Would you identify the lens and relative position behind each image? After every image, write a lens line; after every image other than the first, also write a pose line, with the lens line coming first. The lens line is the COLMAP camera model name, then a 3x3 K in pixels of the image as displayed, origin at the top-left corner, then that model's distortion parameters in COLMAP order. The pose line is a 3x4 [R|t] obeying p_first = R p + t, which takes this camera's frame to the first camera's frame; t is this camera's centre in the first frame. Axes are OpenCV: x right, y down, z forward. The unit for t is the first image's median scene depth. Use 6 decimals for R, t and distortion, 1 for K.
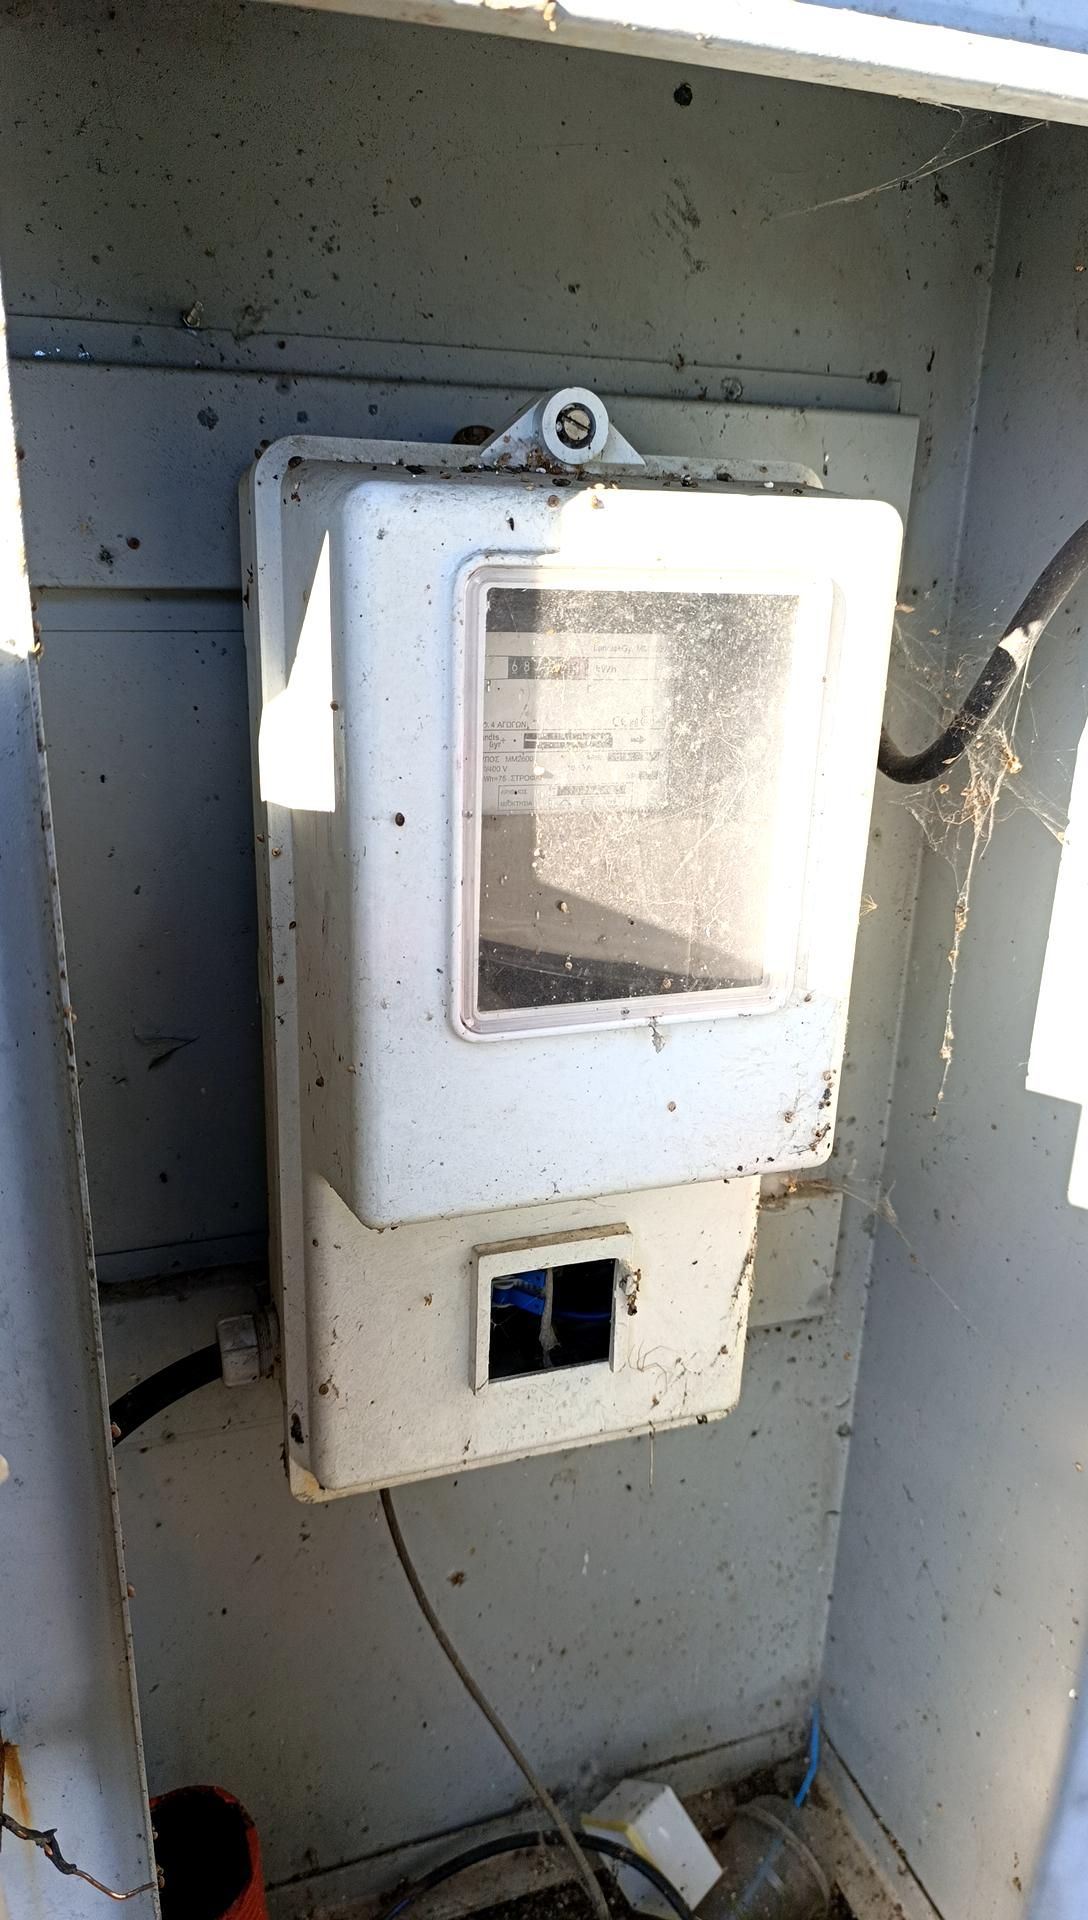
lens RADIAL K [[1264.1, 0, 540.2], [0, 1264.1, 915.1], [0, 0, 1]] dist [0.028746, -0.063030]
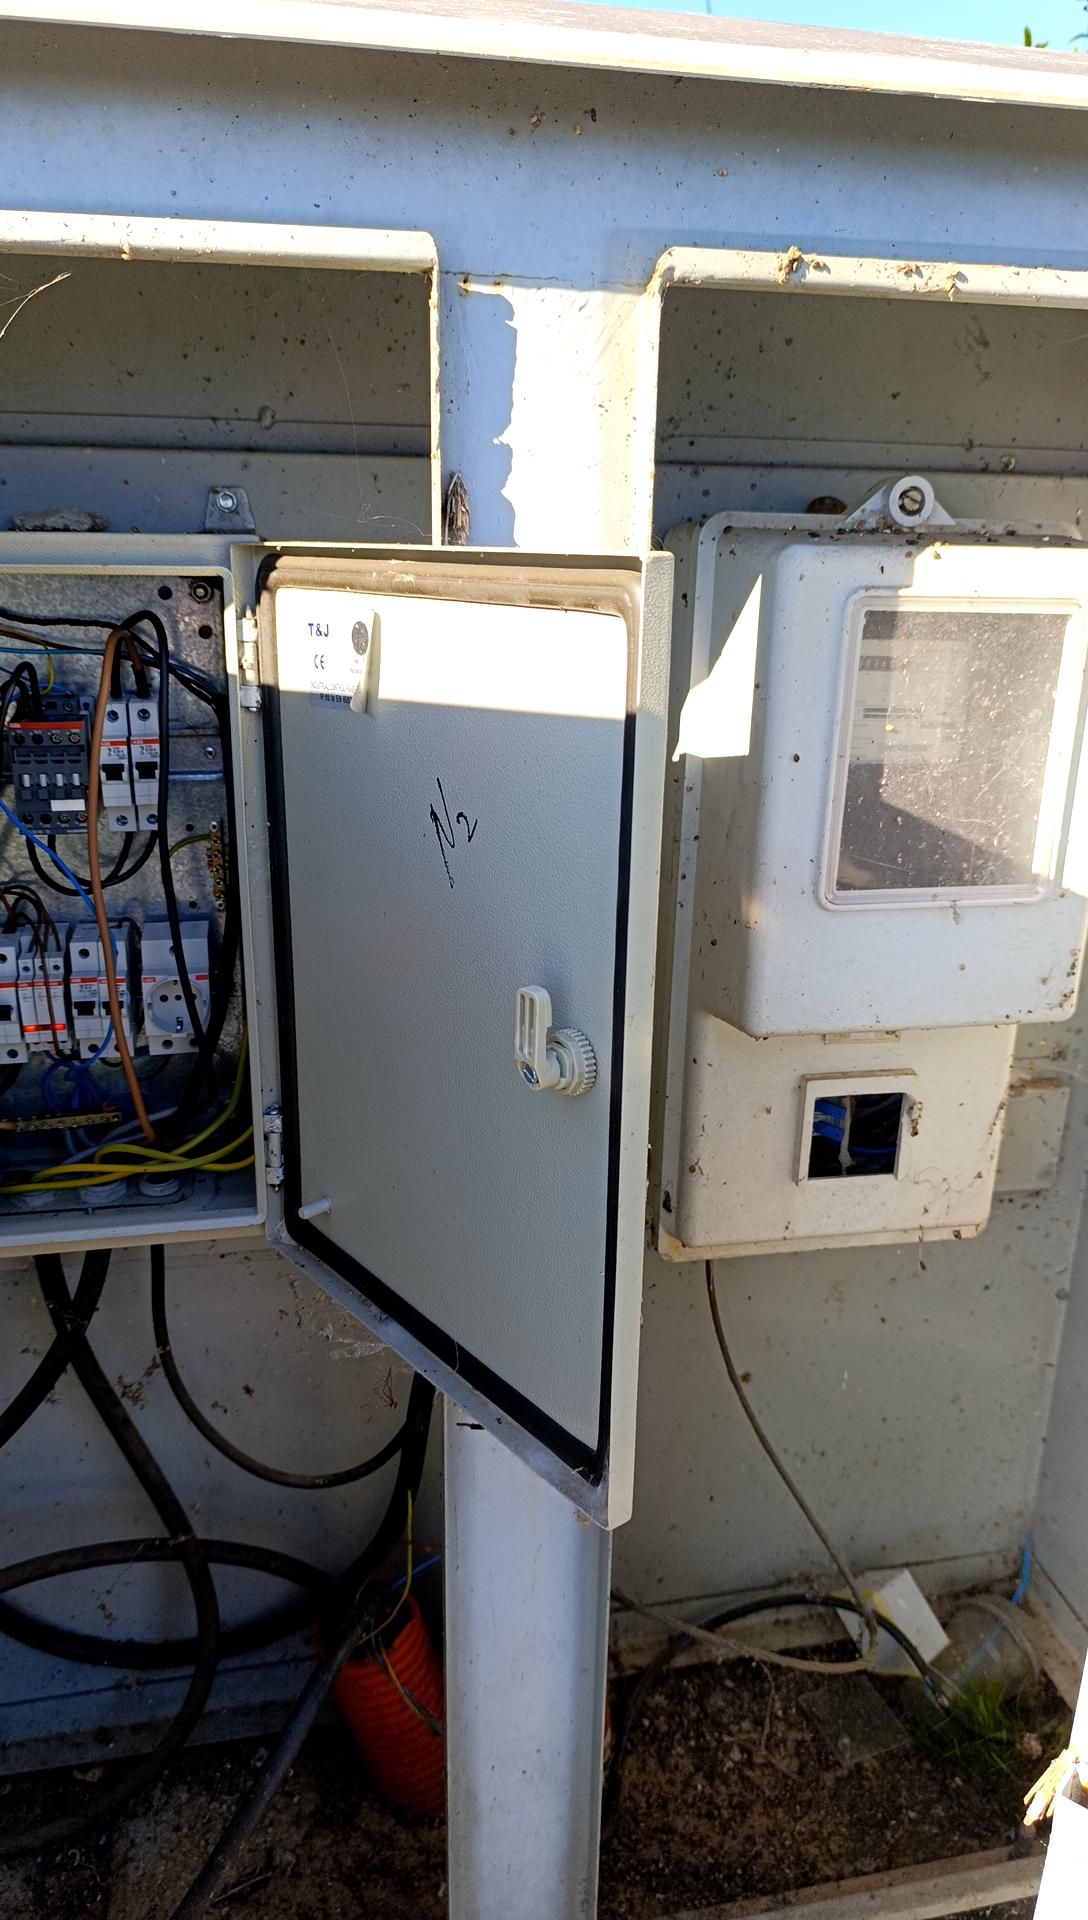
lens RADIAL K [[1264.1, 0, 540.2], [0, 1264.1, 915.1], [0, 0, 1]] dist [0.028746, -0.063030]
pose [[0.989443, 0.032788, -0.141167, -0.148358], [-0.034891, 0.999314, -0.012448, 0.110915], [0.140662, 0.017242, 0.989908, -0.438436]]
